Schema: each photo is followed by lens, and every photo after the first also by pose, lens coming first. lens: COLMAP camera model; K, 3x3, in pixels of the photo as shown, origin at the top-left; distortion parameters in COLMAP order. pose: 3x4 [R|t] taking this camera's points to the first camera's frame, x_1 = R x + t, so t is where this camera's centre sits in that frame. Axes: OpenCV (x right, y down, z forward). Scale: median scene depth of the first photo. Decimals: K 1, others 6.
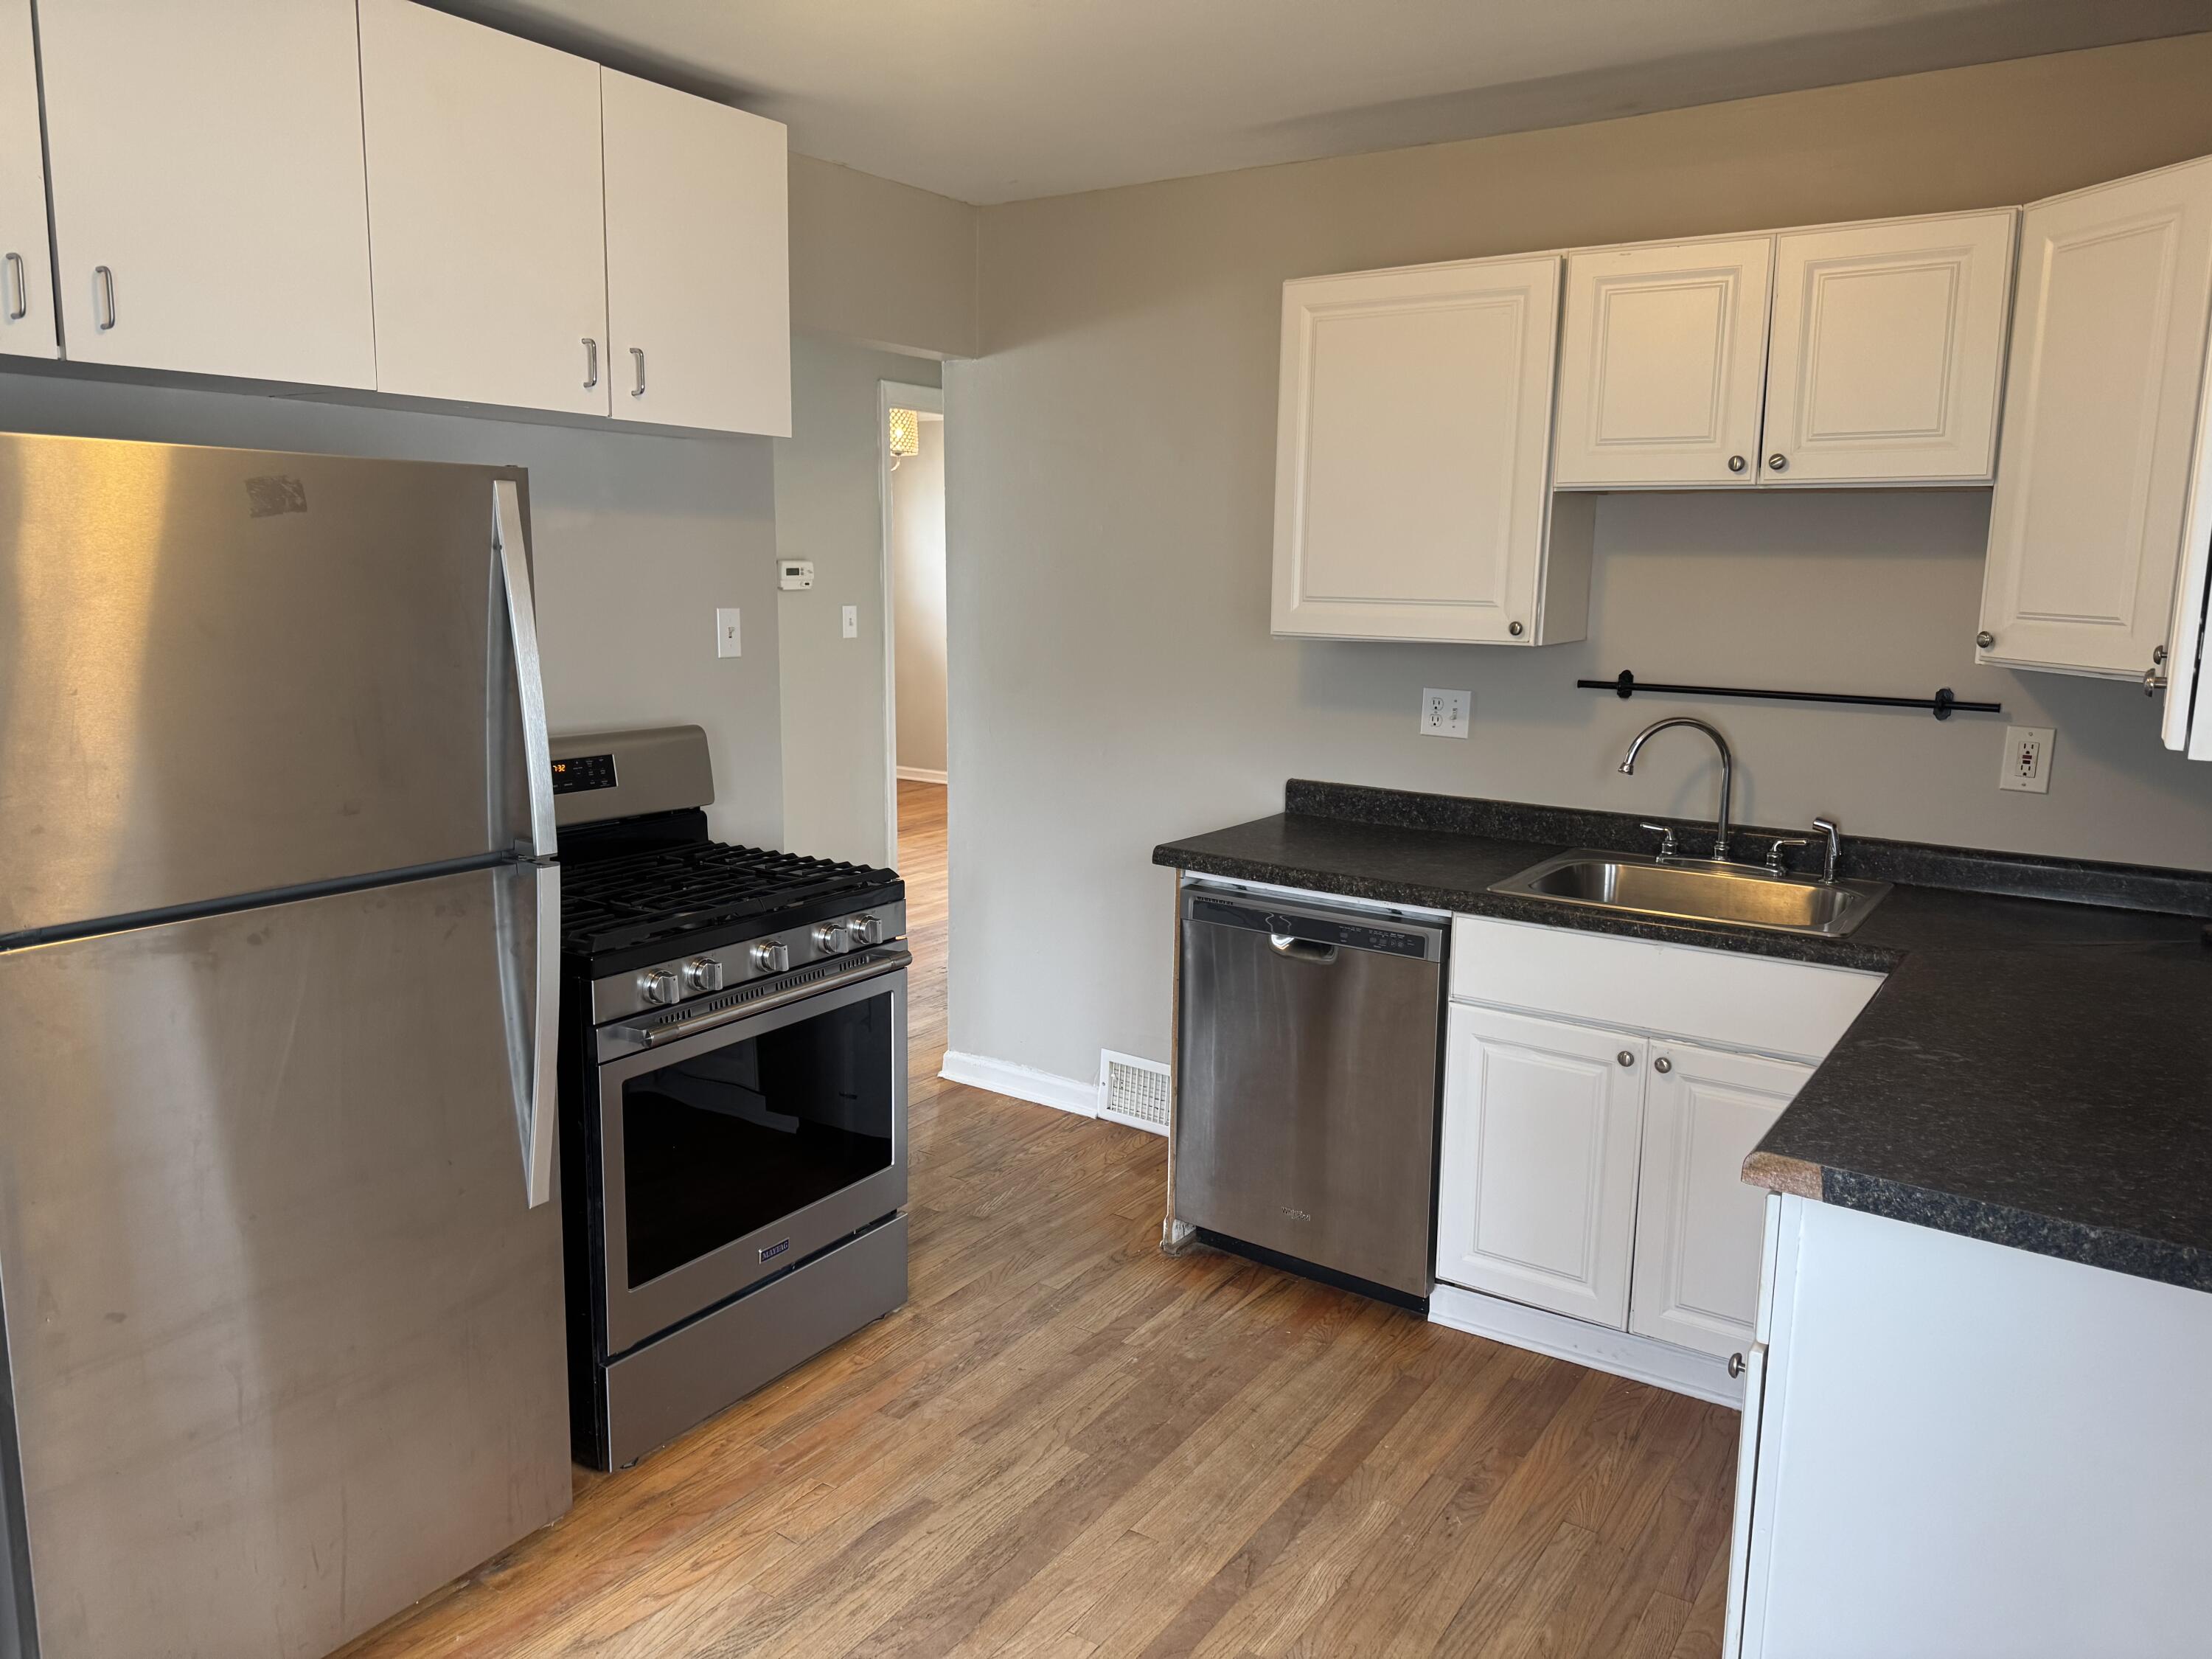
lens RADIAL K [[1562.5, 0, 1102.8], [0, 1562.5, 788.4], [0, 0, 1]] dist [0.114369, -0.162895]
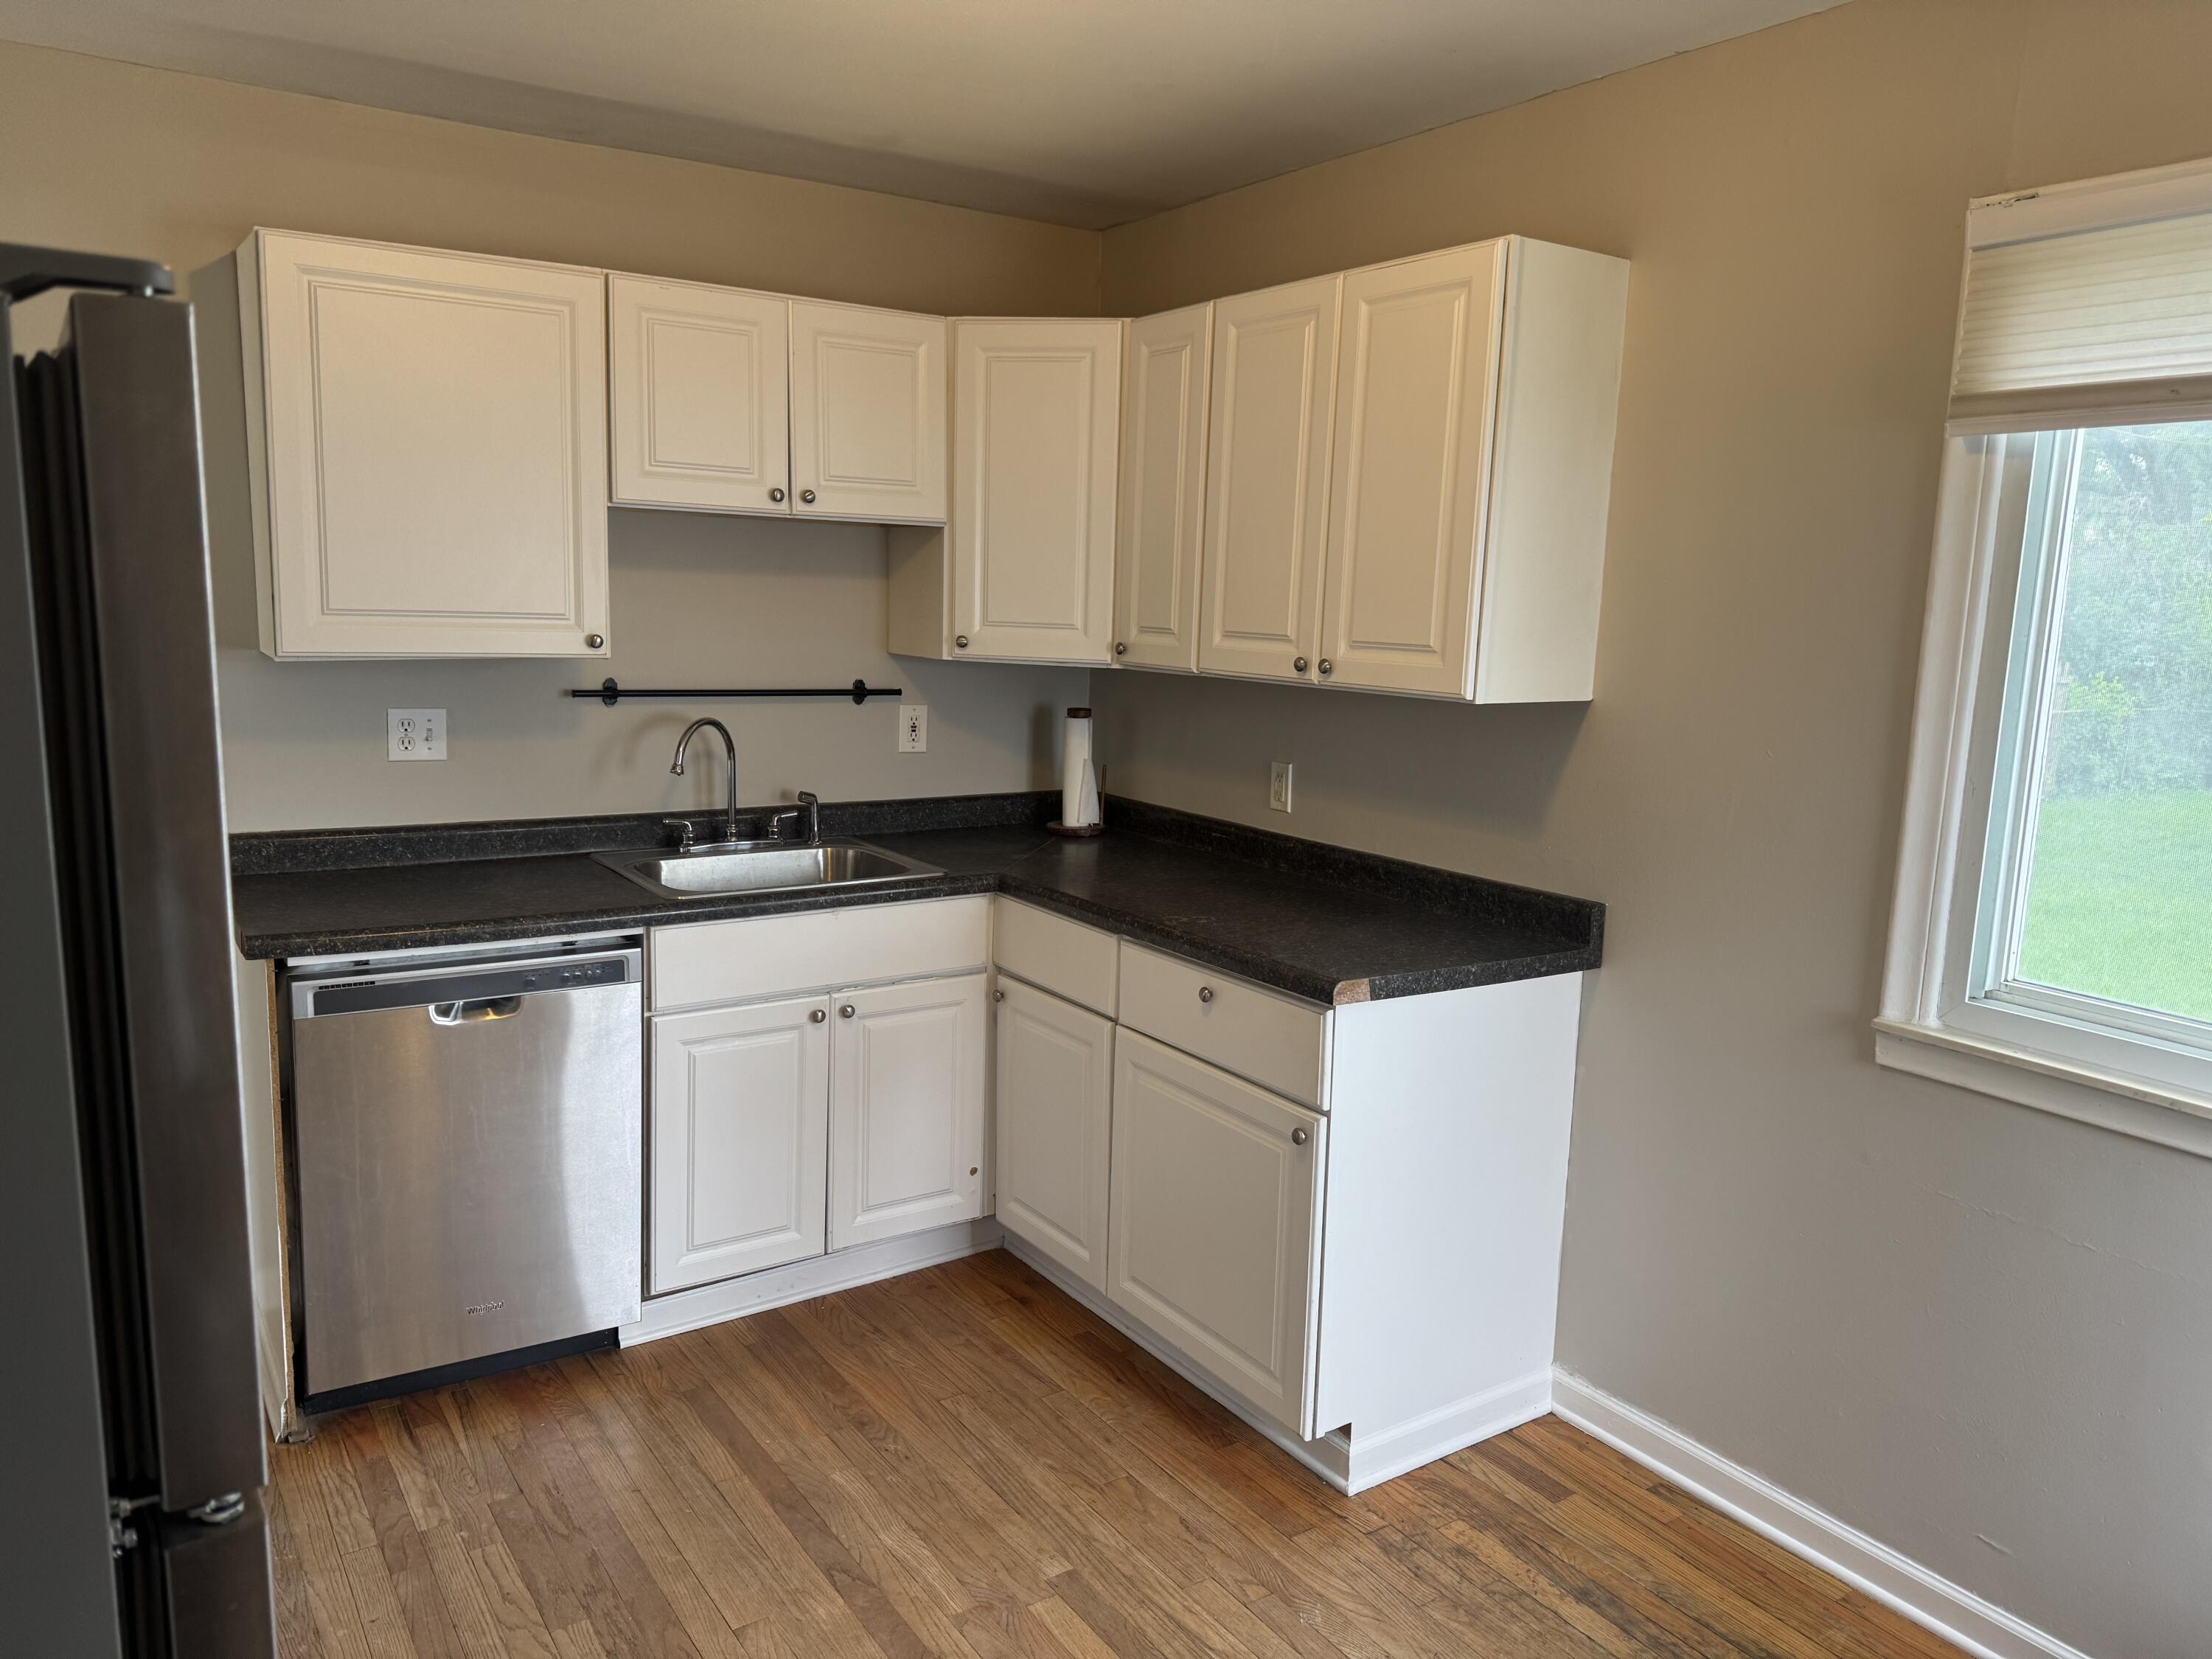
lens RADIAL K [[1562.5, 0, 1102.8], [0, 1562.5, 788.4], [0, 0, 1]] dist [0.114369, -0.162895]
pose [[0.381628, -0.118489, 0.916690, -0.583819], [0.110821, 0.990461, 0.081888, -0.059437], [-0.917649, 0.070338, 0.391118, 0.342534]]
